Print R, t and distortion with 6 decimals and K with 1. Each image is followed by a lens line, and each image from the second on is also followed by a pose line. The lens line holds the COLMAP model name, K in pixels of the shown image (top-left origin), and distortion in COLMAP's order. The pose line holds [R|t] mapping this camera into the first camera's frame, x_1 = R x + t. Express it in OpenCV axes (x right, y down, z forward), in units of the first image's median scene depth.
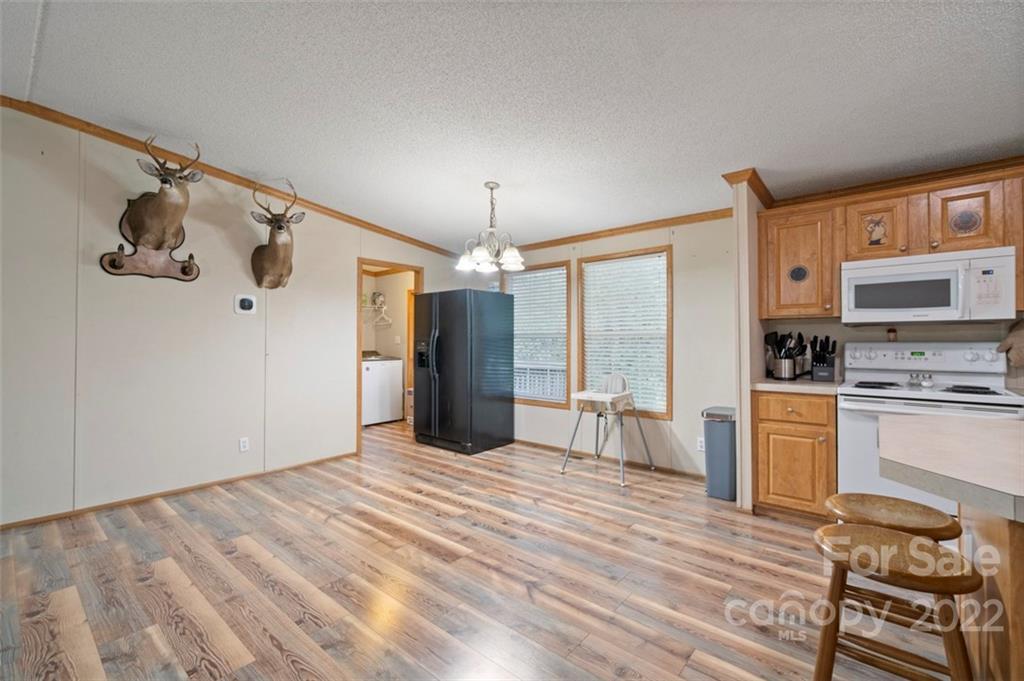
lens RADIAL K [[442.8, 0, 508.2], [0, 442.8, 340.0], [0, 0, 1]] dist [-0.003424, 0.000707]
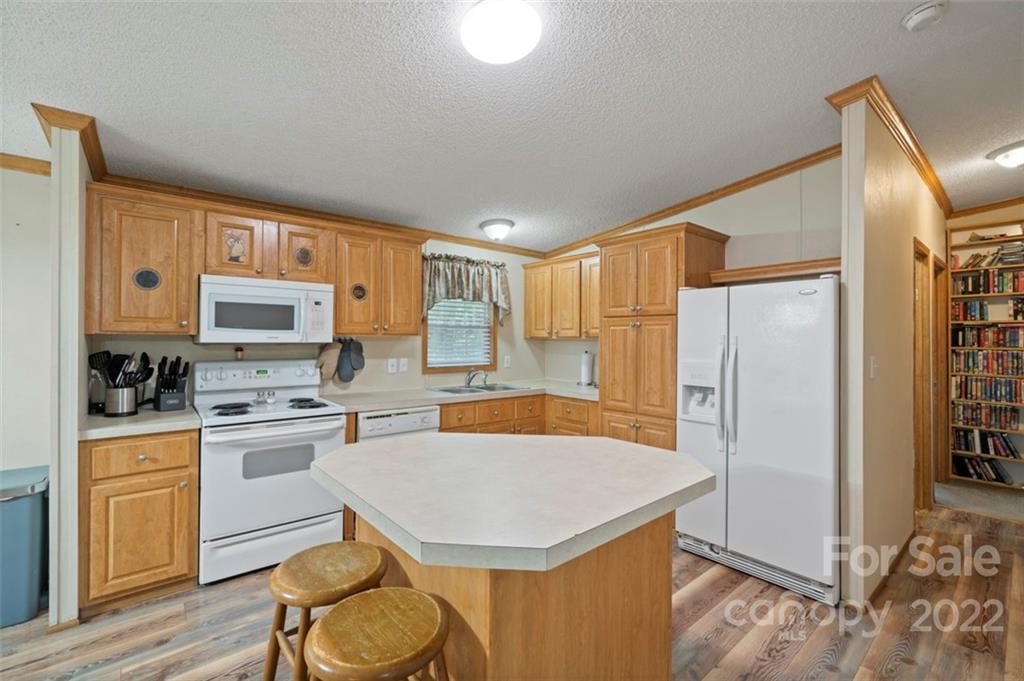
lens RADIAL K [[442.8, 0, 508.5], [0, 442.8, 338.5], [0, 0, 1]] dist [-0.003424, 0.000707]
pose [[0.183140, 0.009261, 0.983043, 0.002203], [-0.011347, 0.999909, -0.007306, -0.047481], [-0.983021, -0.009817, 0.183228, 0.234156]]
